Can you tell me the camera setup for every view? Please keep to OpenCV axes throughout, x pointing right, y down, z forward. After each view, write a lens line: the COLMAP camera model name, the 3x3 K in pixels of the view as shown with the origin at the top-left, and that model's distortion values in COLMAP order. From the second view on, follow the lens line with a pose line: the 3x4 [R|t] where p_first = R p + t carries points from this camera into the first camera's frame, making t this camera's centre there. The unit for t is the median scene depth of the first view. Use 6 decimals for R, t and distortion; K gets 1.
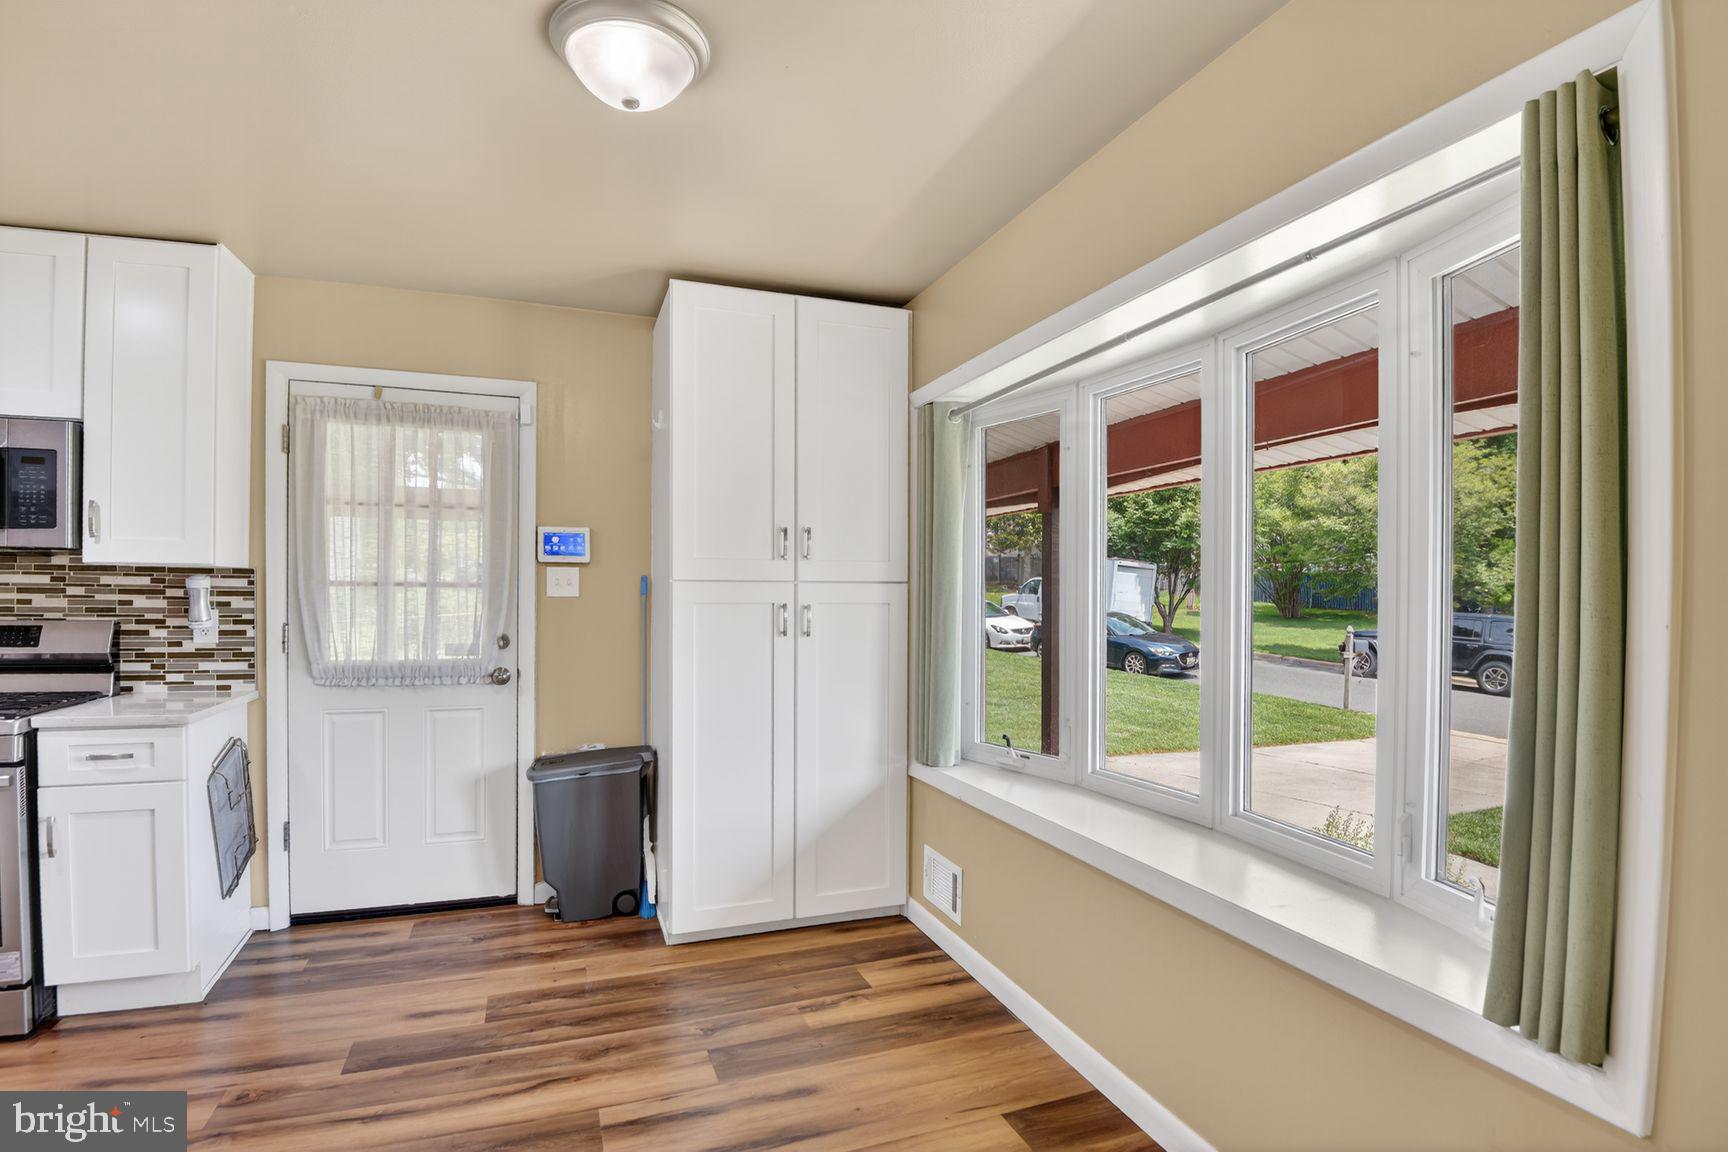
lens RADIAL K [[887.7, 0, 864.0], [0, 887.7, 576.0], [0, 0, 1]] dist [-0.000643, -0.000090]
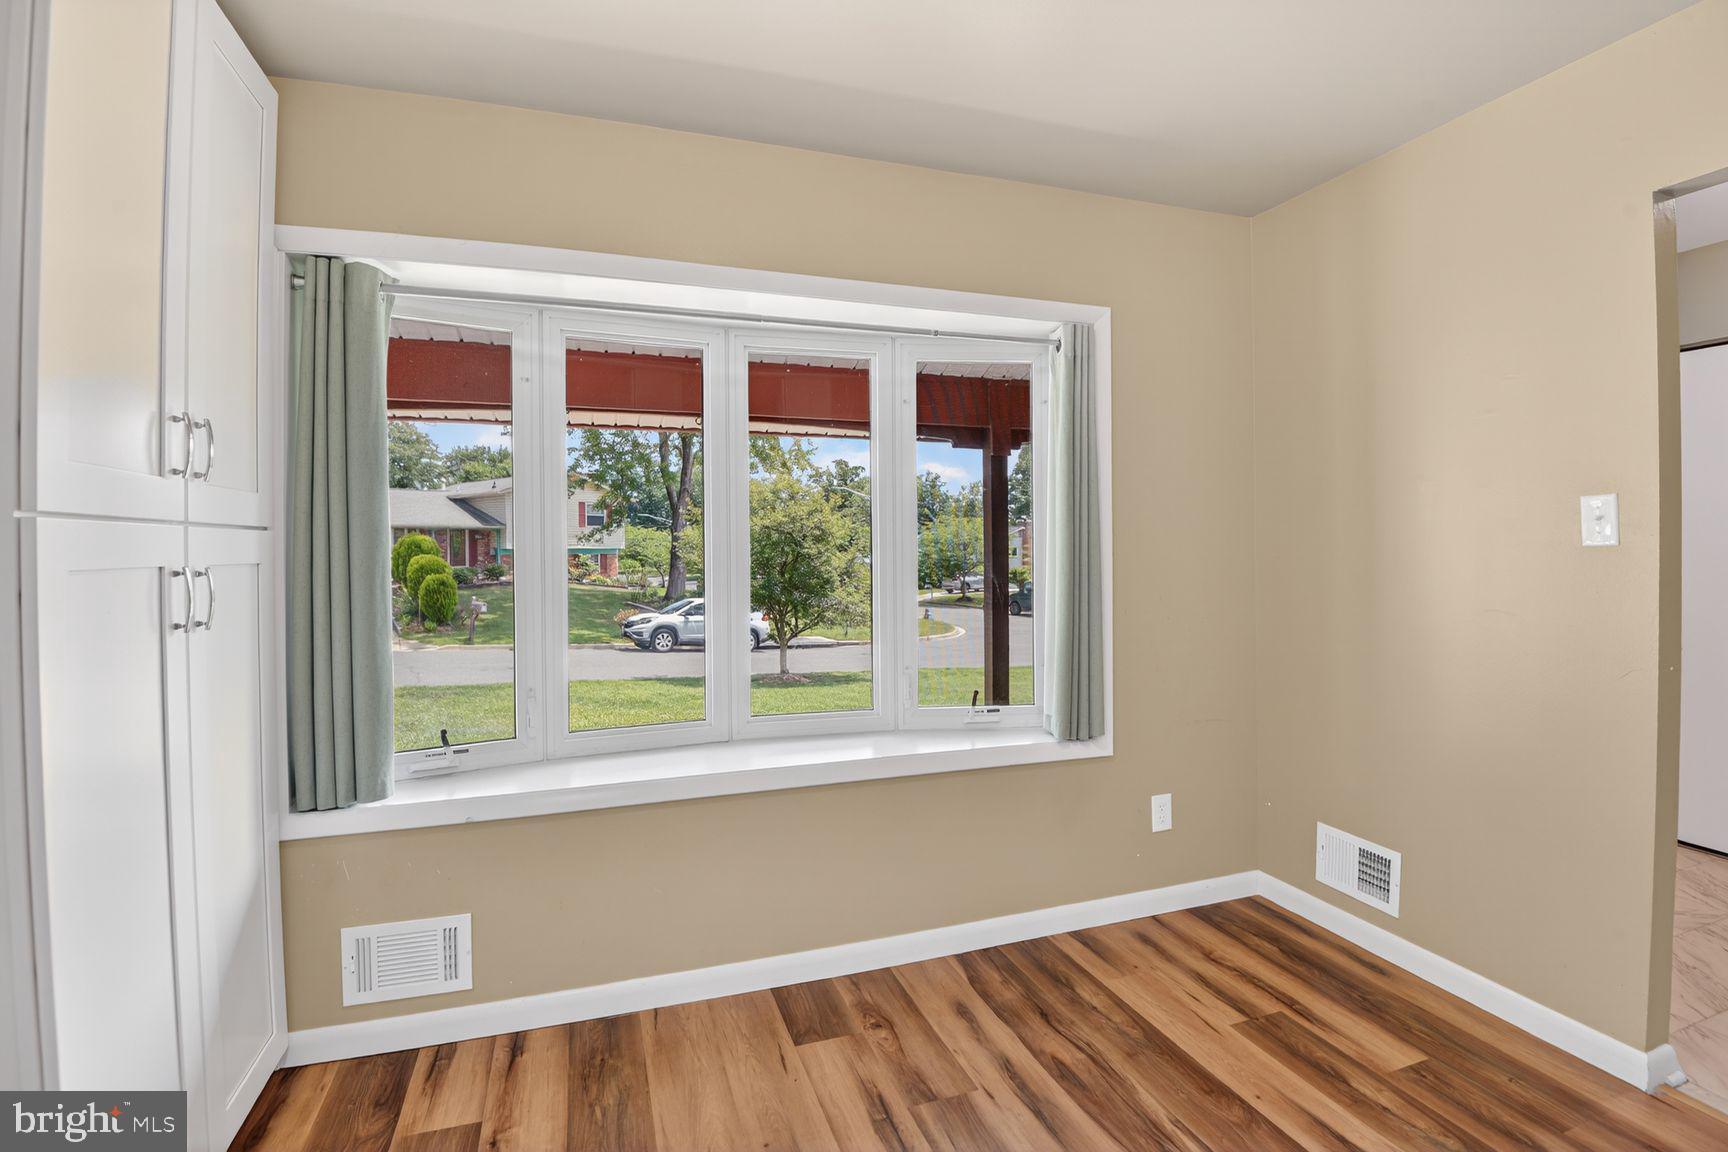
lens RADIAL K [[855.8, 0, 867.1], [0, 855.8, 542.6], [0, 0, 1]] dist [-0.001370, -0.000413]
pose [[0.041484, -0.008130, 0.999106, -0.632915], [0.003844, 0.999961, 0.007978, 0.013348], [-0.999132, 0.003510, 0.041514, 0.671427]]
